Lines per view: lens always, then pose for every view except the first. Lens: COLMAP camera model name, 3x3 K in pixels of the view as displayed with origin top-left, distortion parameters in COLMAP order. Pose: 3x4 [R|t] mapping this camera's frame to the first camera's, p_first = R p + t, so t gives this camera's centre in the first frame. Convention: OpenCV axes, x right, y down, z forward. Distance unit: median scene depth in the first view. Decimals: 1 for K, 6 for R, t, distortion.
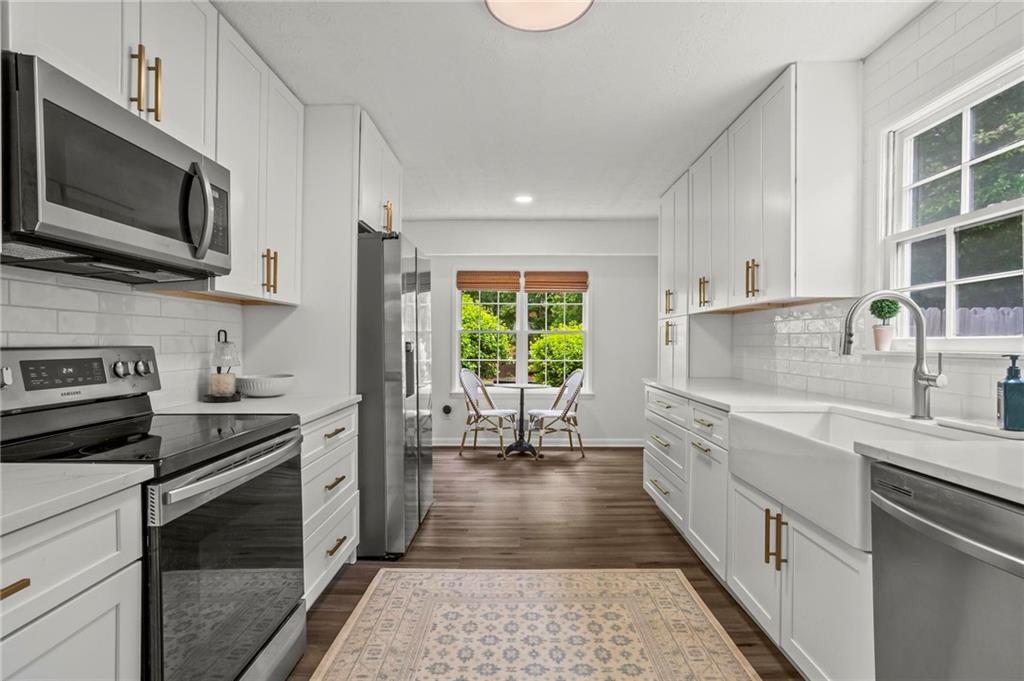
lens RADIAL K [[517.2, 0, 512.0], [0, 517.2, 340.5], [0, 0, 1]] dist [-0.054310, 0.047002]
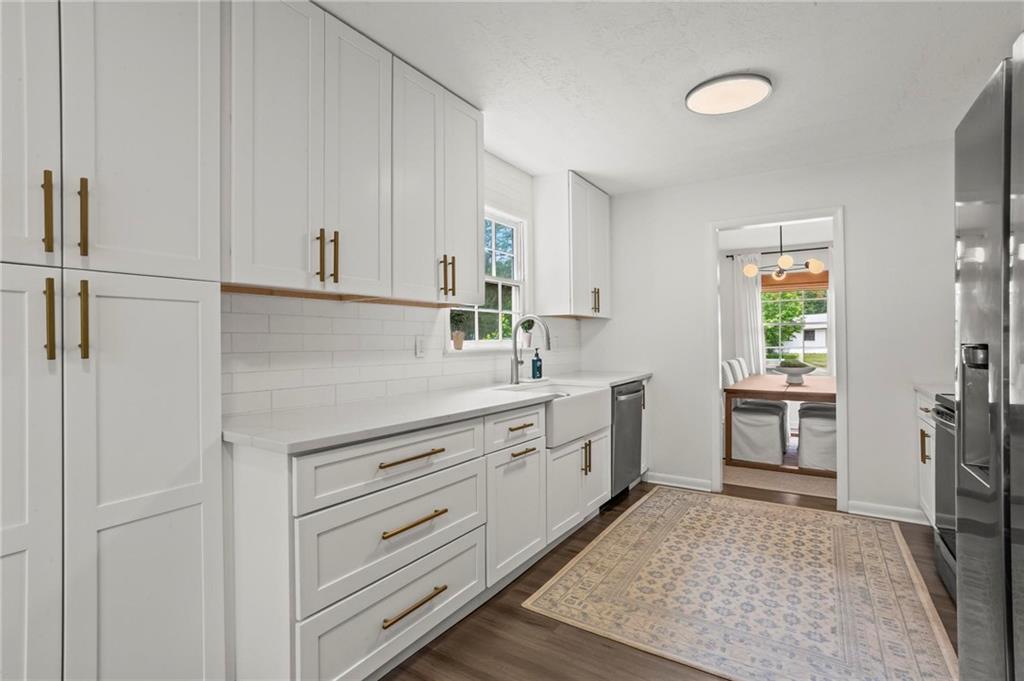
lens RADIAL K [[487.7, 0, 512.0], [0, 487.7, 340.5], [0, 0, 1]] dist [-0.042453, 0.021207]
pose [[-0.849408, 0.009874, 0.527645, -0.099975], [0.005645, 0.999938, -0.009625, 0.007480], [-0.527707, -0.005197, -0.849411, 1.800739]]
